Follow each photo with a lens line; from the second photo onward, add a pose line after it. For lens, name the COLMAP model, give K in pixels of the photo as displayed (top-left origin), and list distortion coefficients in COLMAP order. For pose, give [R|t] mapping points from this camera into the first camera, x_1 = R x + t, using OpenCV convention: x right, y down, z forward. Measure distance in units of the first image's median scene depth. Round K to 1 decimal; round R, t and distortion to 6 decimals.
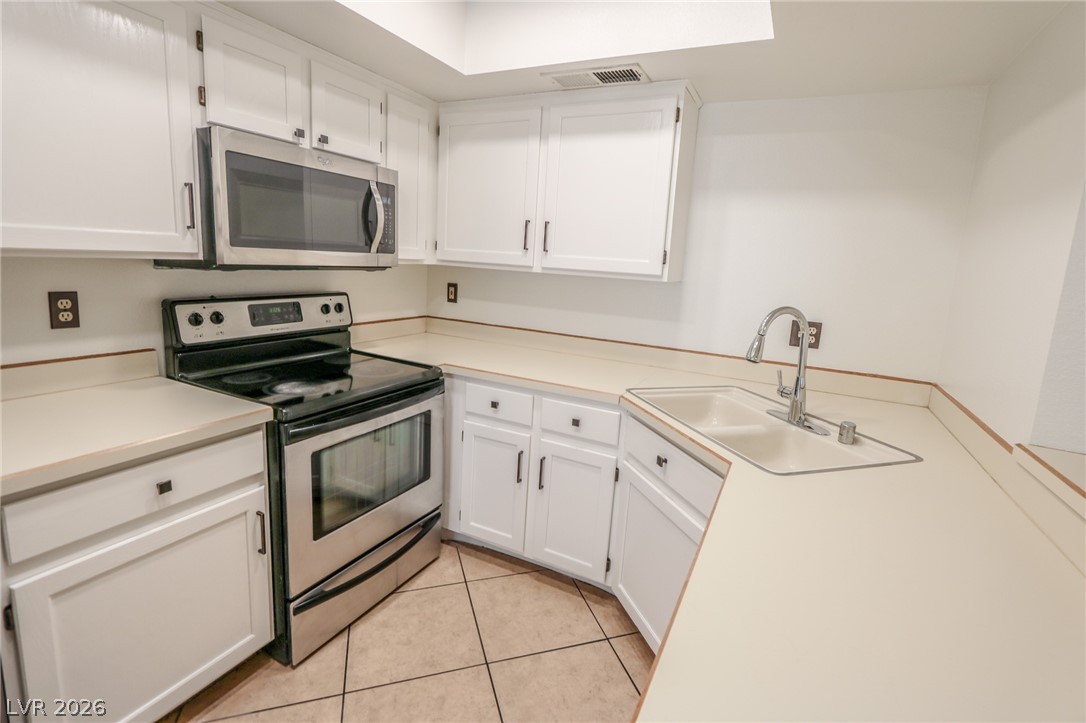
lens RADIAL K [[501.3, 0, 552.4], [0, 501.3, 339.0], [0, 0, 1]] dist [-0.015388, 0.002213]
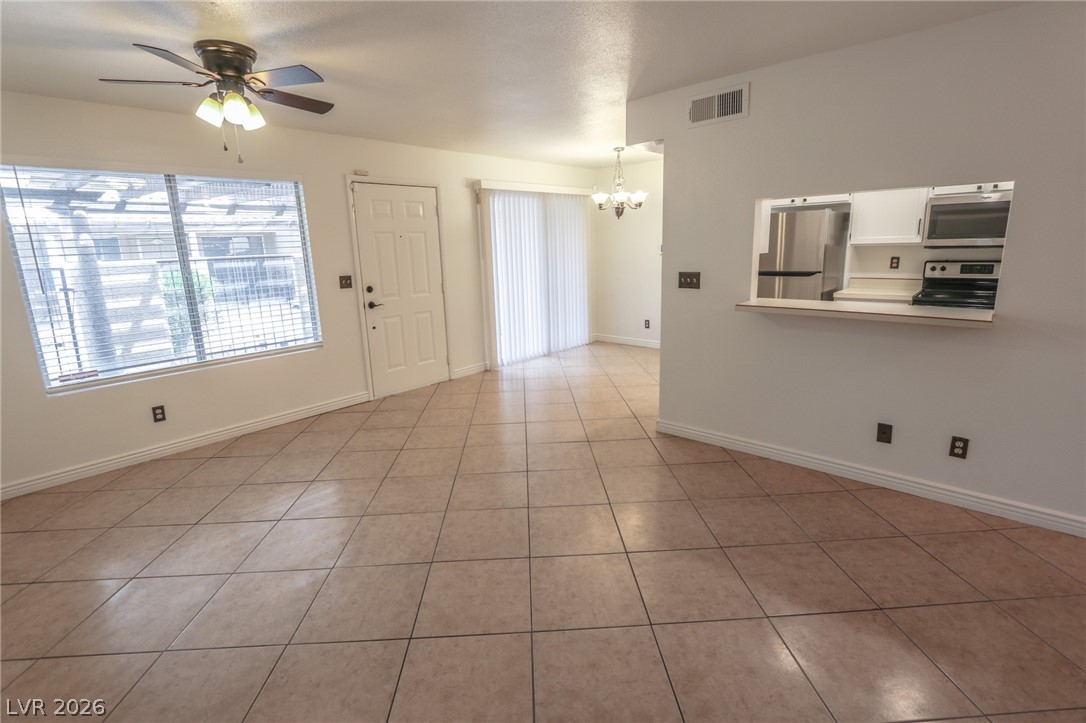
lens RADIAL K [[501.3, 0, 542.6], [0, 501.3, 349.6], [0, 0, 1]] dist [-0.015388, 0.002213]
pose [[-0.277375, 0.150202, -0.948948, 2.081217], [-0.138232, 0.971188, 0.194127, 0.132127], [0.950766, 0.185021, -0.248620, -0.186015]]
